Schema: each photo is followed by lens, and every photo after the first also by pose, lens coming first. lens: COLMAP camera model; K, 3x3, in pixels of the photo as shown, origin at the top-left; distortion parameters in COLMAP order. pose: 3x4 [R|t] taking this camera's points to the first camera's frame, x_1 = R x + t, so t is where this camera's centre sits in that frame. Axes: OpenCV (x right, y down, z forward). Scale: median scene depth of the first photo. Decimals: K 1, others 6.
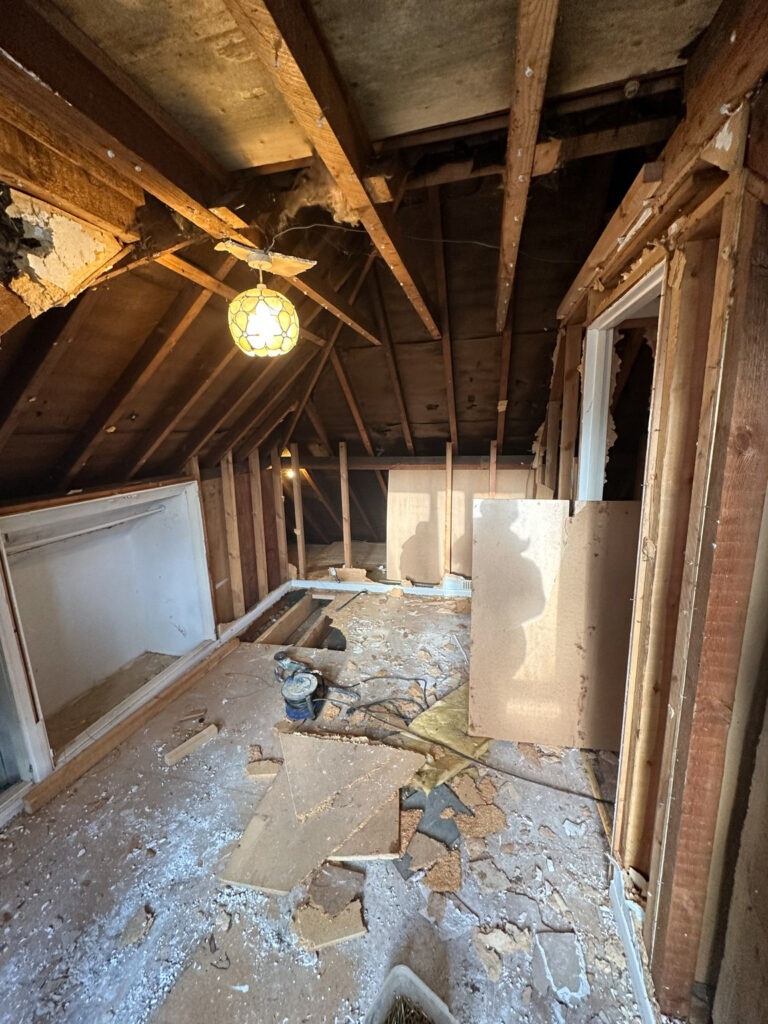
lens RADIAL K [[406.5, 0, 384.6], [0, 406.5, 511.1], [0, 0, 1]] dist [-0.004019, 0.000510]
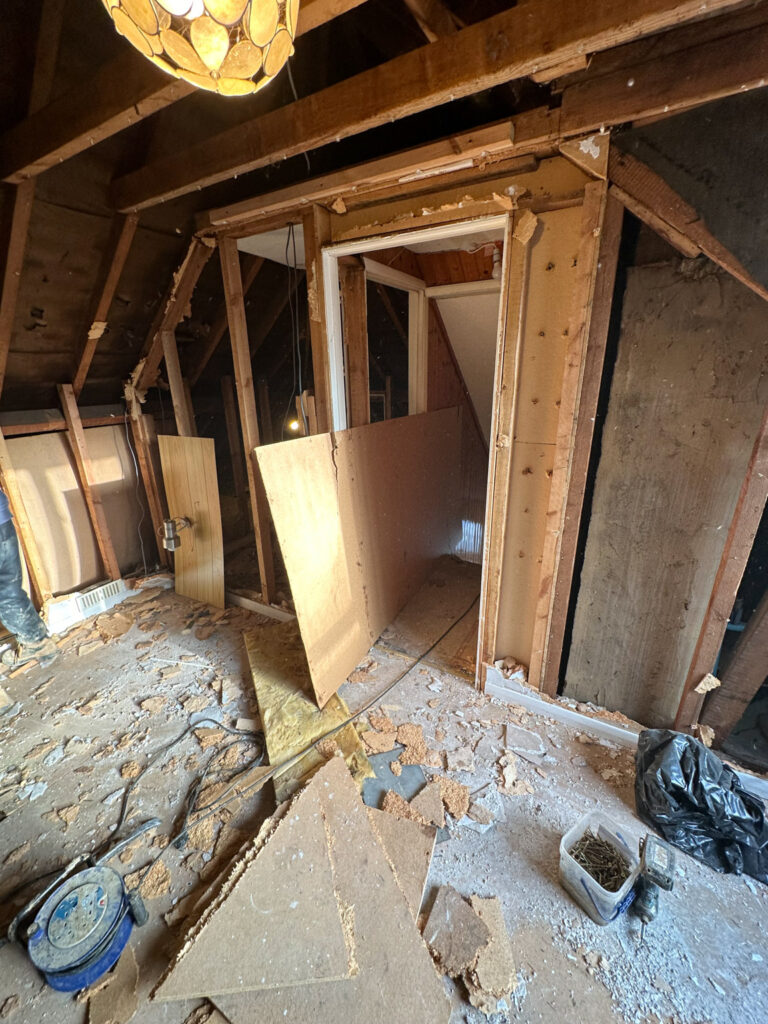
lens RADIAL K [[406.5, 0, 386.0], [0, 406.5, 510.7], [0, 0, 1]] dist [-0.004019, 0.000510]
pose [[0.281618, -0.290246, 0.914576, -0.483553], [0.196922, 0.950347, 0.240961, -0.058163], [-0.939102, 0.112241, 0.324790, 0.567536]]
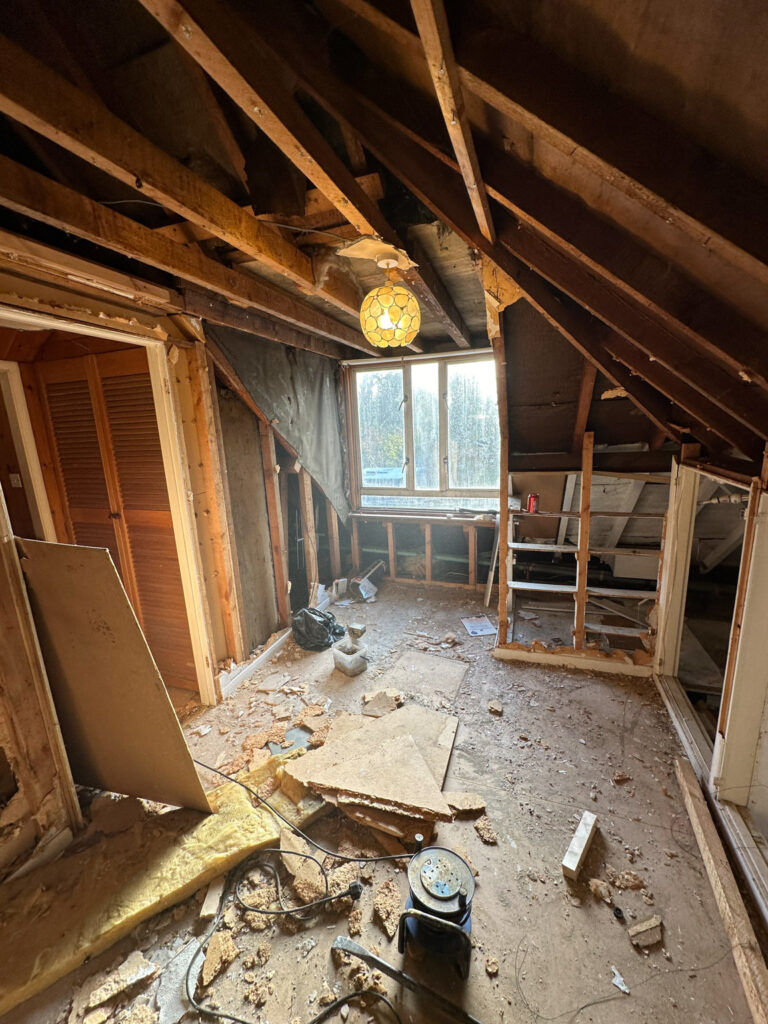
lens RADIAL K [[406.5, 0, 383.1], [0, 406.5, 510.9], [0, 0, 1]] dist [-0.004019, 0.000510]
pose [[-0.991259, 0.054613, 0.120092, -0.272112], [0.097257, 0.917566, 0.385505, -0.288651], [-0.089138, 0.393815, -0.914857, 1.589759]]
